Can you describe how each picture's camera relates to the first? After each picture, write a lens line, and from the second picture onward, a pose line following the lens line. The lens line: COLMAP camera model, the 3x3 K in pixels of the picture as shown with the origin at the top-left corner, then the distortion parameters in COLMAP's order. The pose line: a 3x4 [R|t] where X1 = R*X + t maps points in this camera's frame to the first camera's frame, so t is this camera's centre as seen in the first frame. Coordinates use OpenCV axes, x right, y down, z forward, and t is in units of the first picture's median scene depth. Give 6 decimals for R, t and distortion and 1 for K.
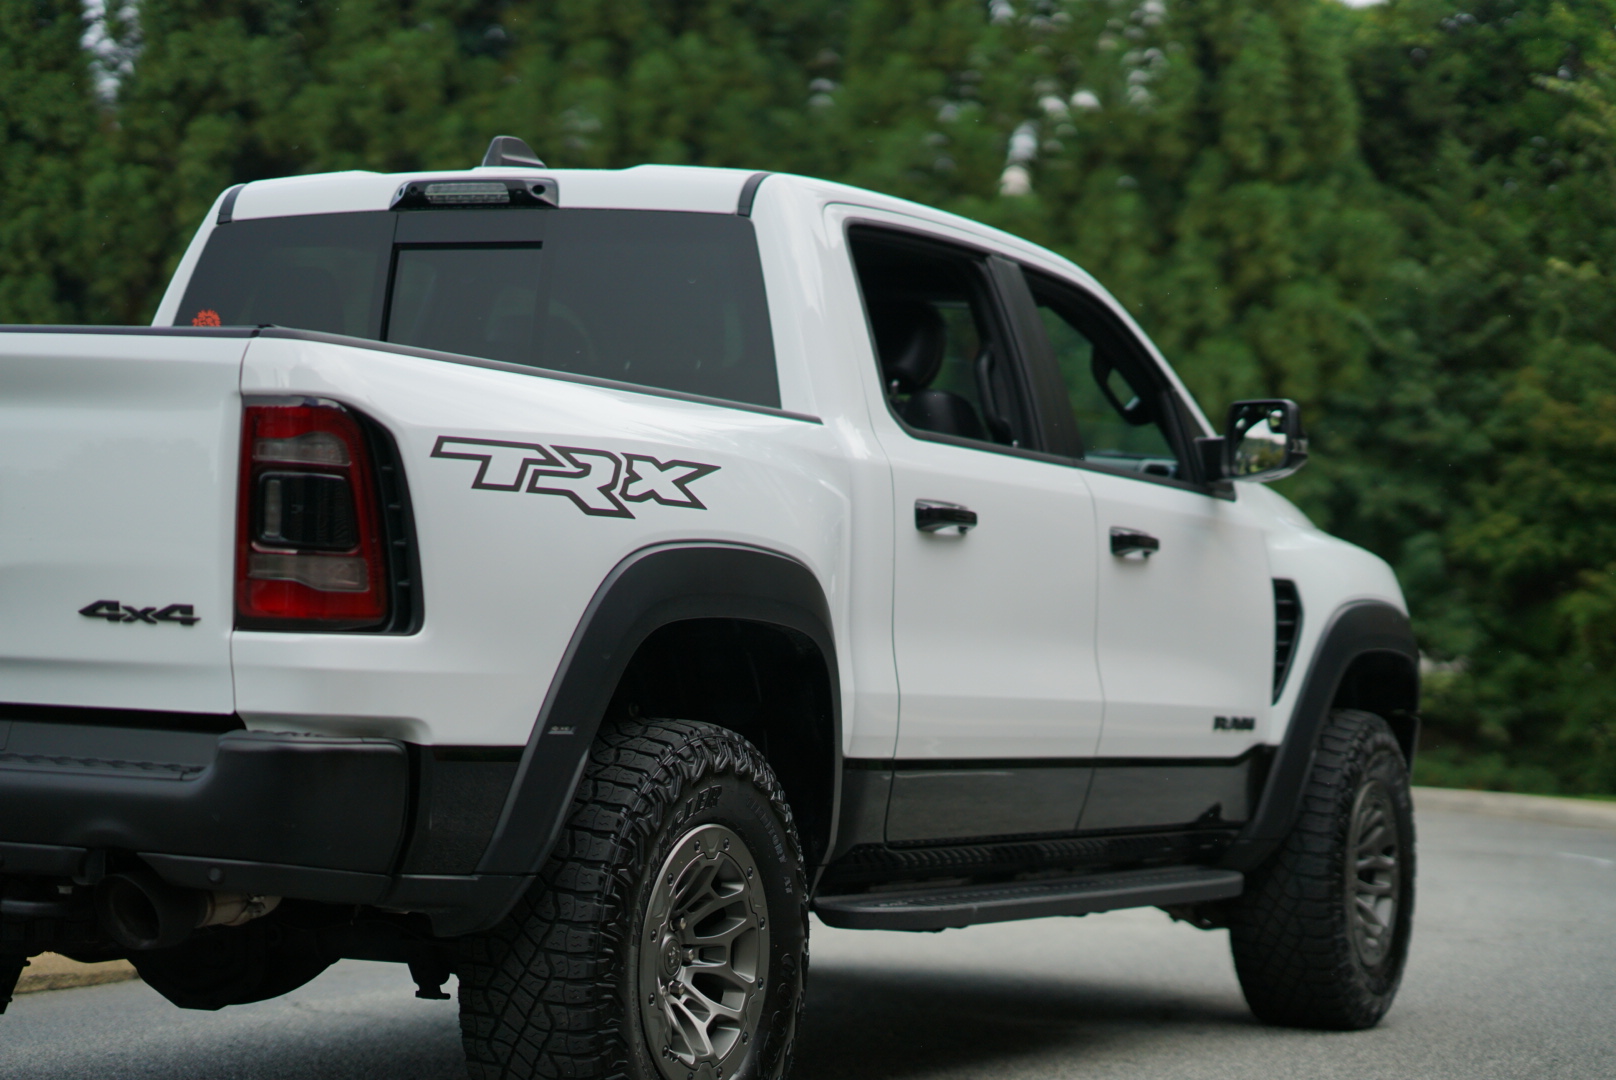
lens RADIAL K [[3838.0, 0, 808.0], [0, 3838.0, 540.0], [0, 0, 1]] dist [0.103310, 0.224813]
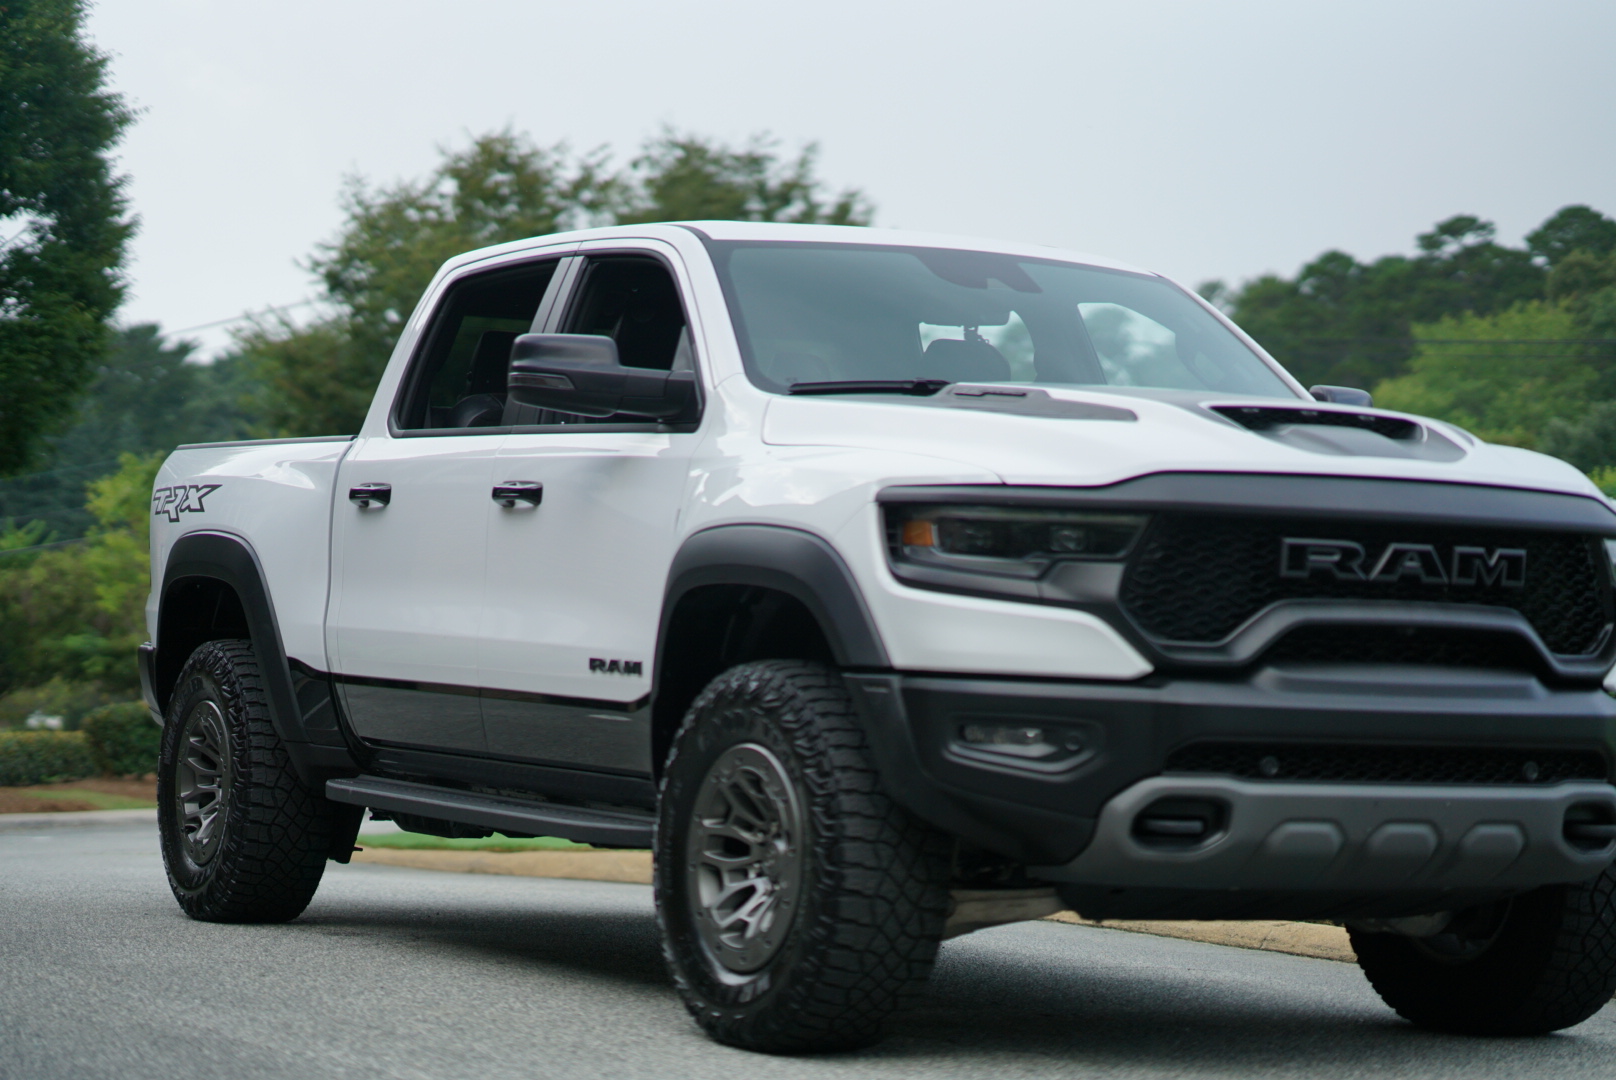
lens RADIAL K [[3838.0, 0, 808.0], [0, 3838.0, 540.0], [0, 0, 1]] dist [0.103310, 0.224813]
pose [[-0.550288, -0.069596, -0.832069, 0.972420], [-0.026537, 0.997475, -0.065881, 0.085492], [0.834553, -0.014173, -0.550745, 1.715885]]
